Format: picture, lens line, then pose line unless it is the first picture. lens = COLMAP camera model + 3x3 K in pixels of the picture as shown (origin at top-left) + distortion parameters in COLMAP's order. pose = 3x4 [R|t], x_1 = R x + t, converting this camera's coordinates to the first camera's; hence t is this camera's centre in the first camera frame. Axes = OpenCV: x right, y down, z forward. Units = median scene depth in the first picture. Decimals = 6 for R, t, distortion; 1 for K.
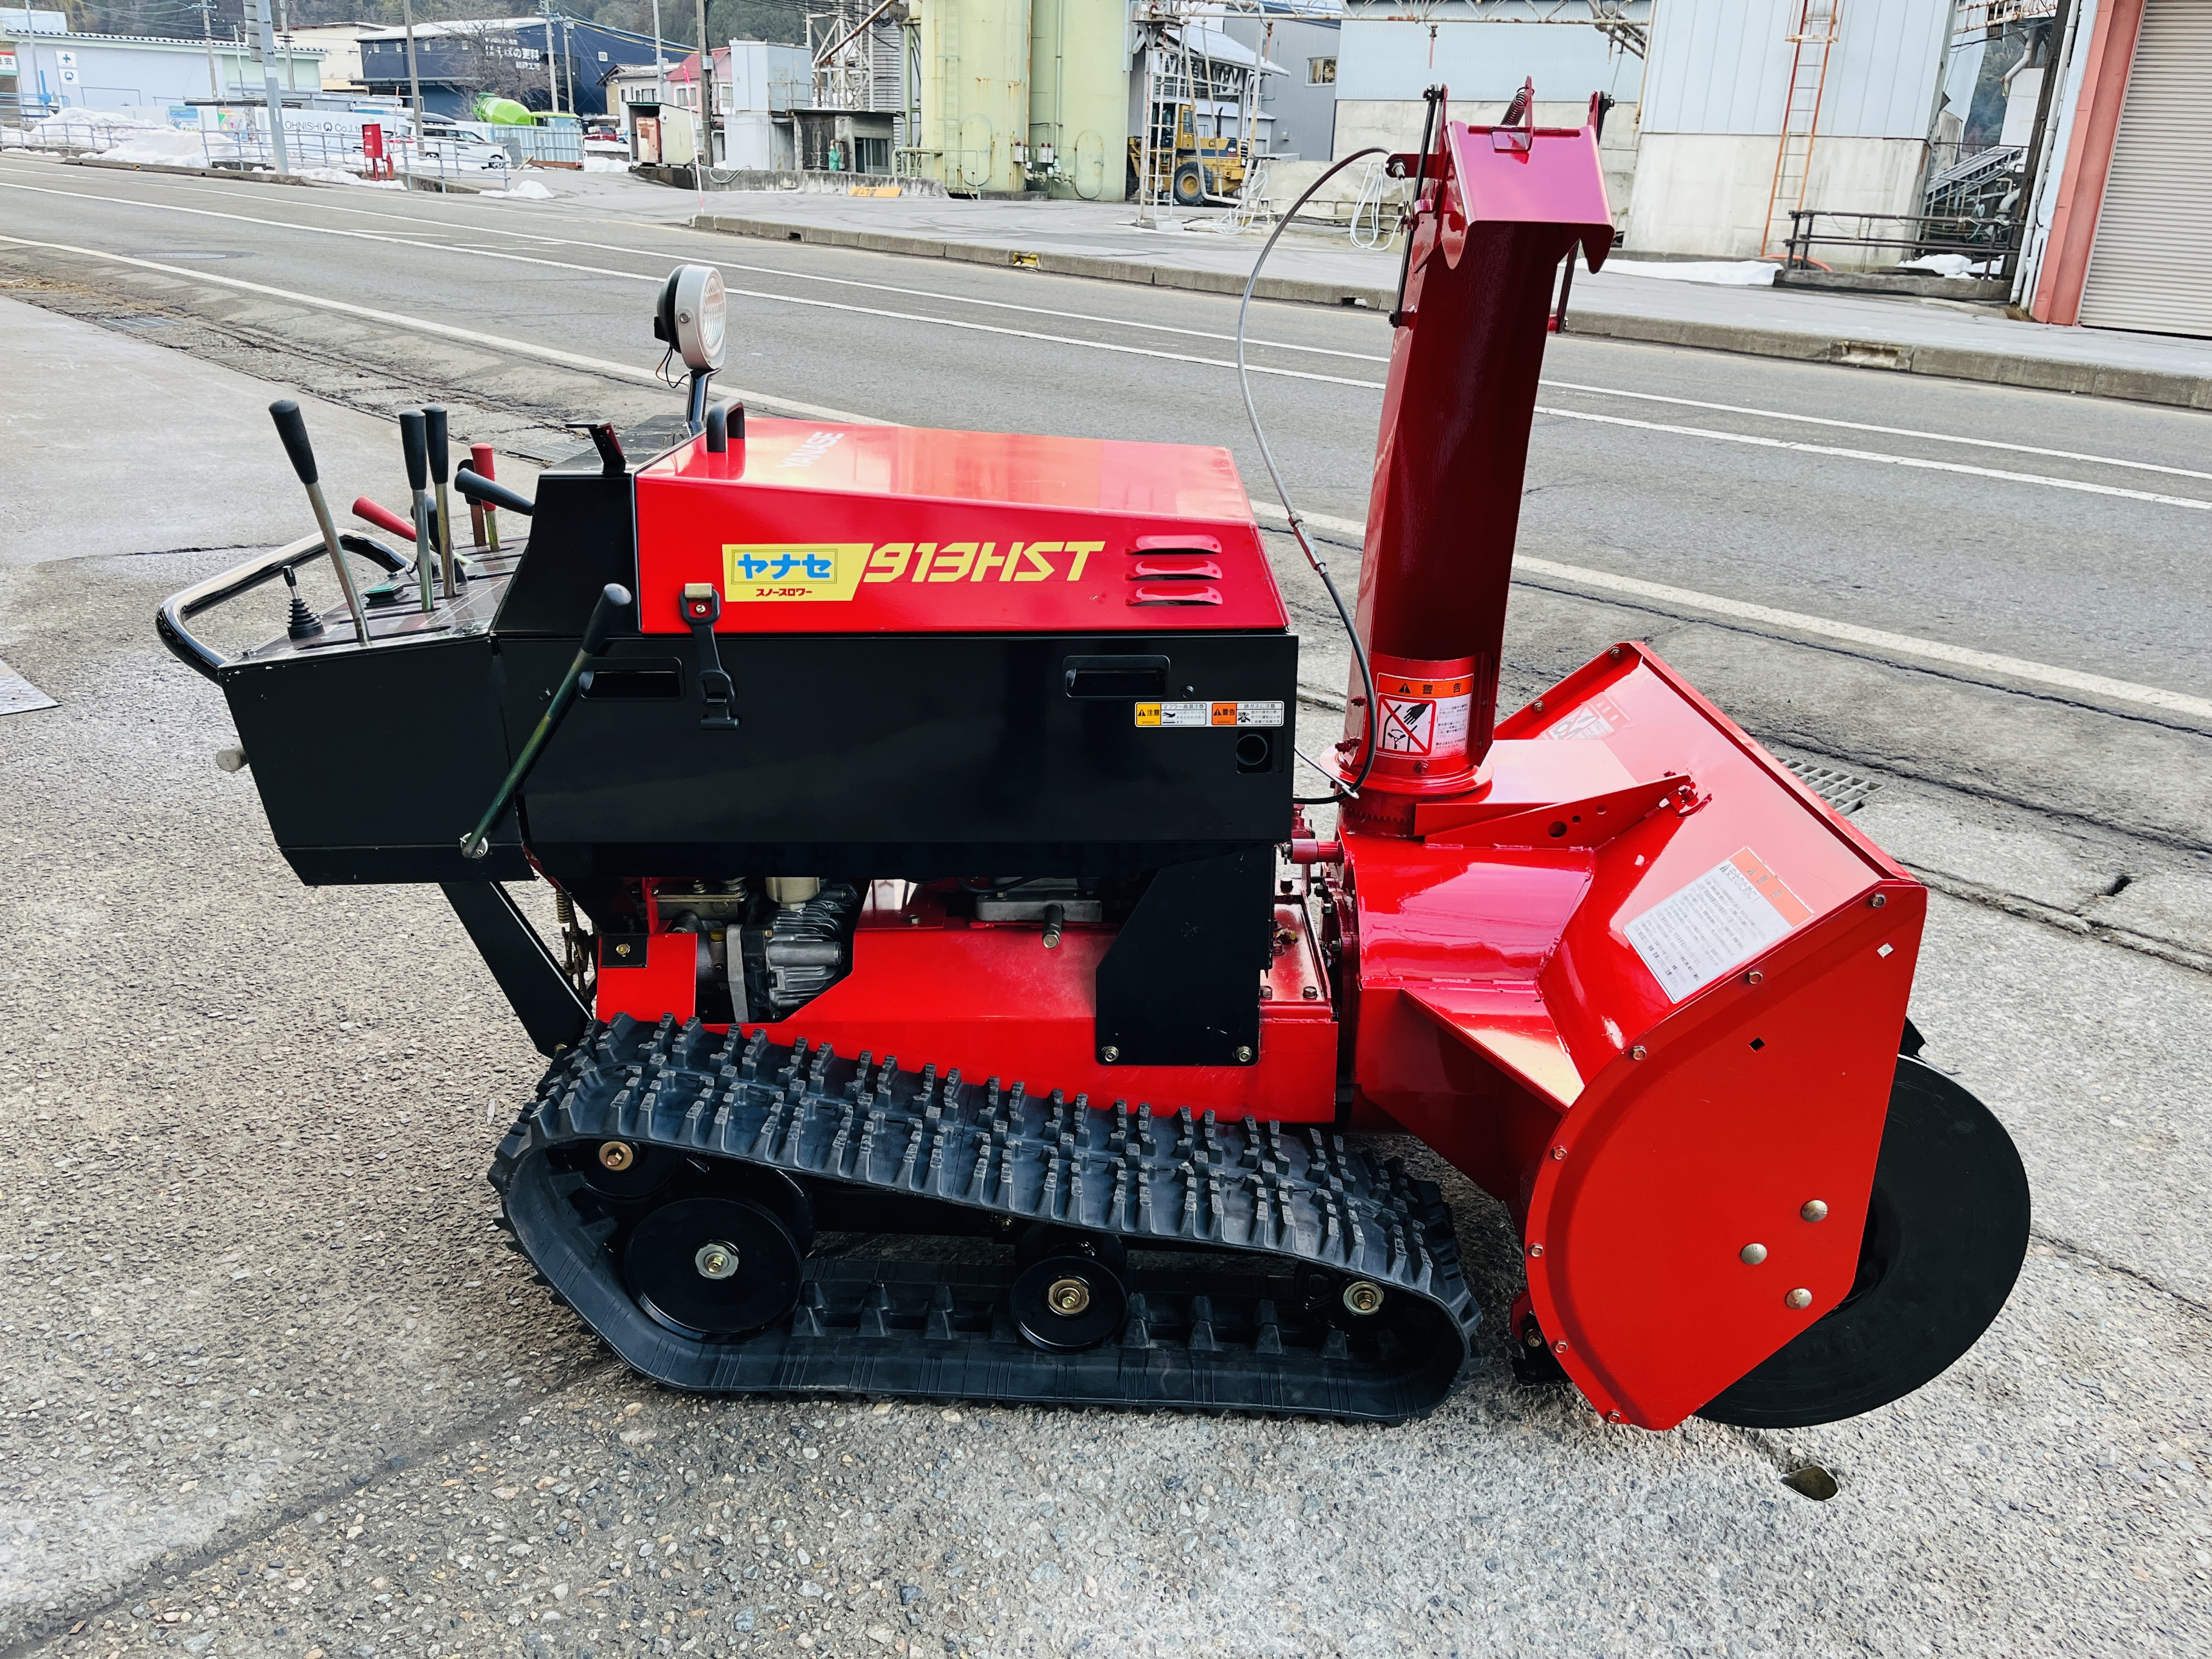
lens RADIAL K [[1650.5, 0, 1115.8], [0, 1650.5, 832.2], [0, 0, 1]] dist [0.073934, -0.112371]
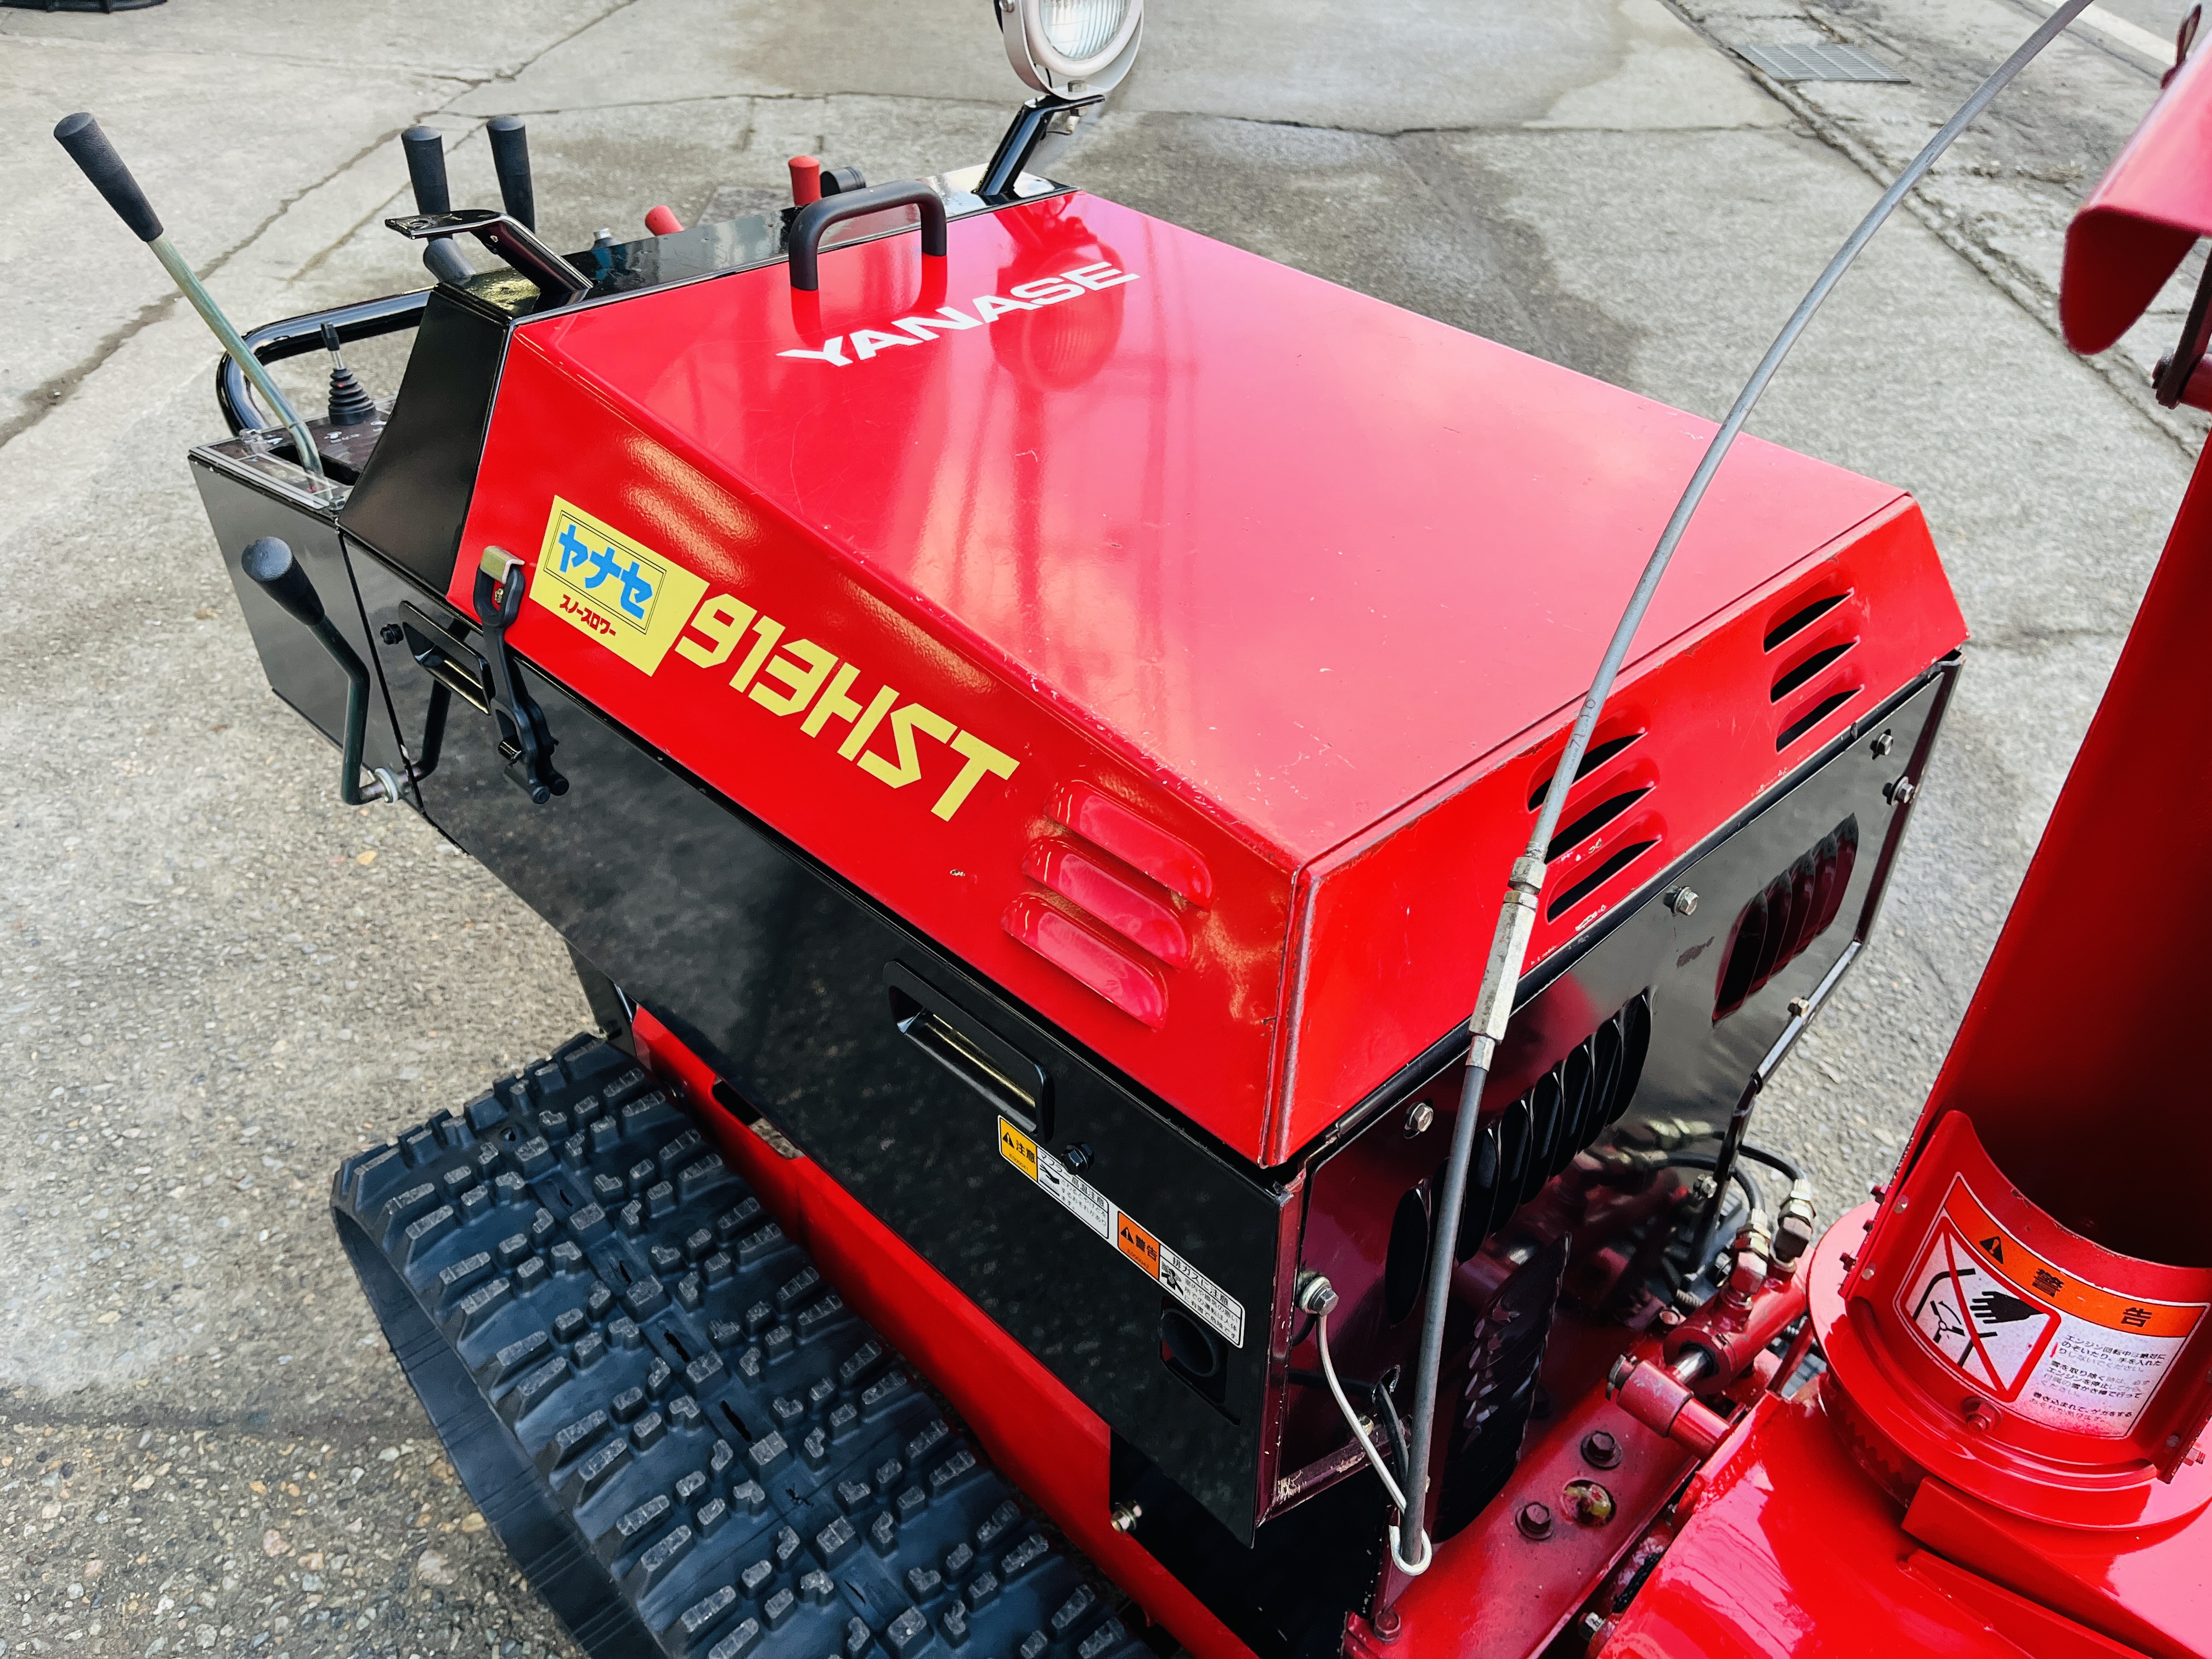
lens RADIAL K [[1650.5, 0, 1115.8], [0, 1650.5, 832.2], [0, 0, 1]] dist [0.073934, -0.112371]
pose [[0.706491, 0.419284, -0.570150, 0.255601], [-0.272986, 0.904717, 0.327056, -0.300391], [0.652954, -0.075419, 0.753634, 0.687157]]
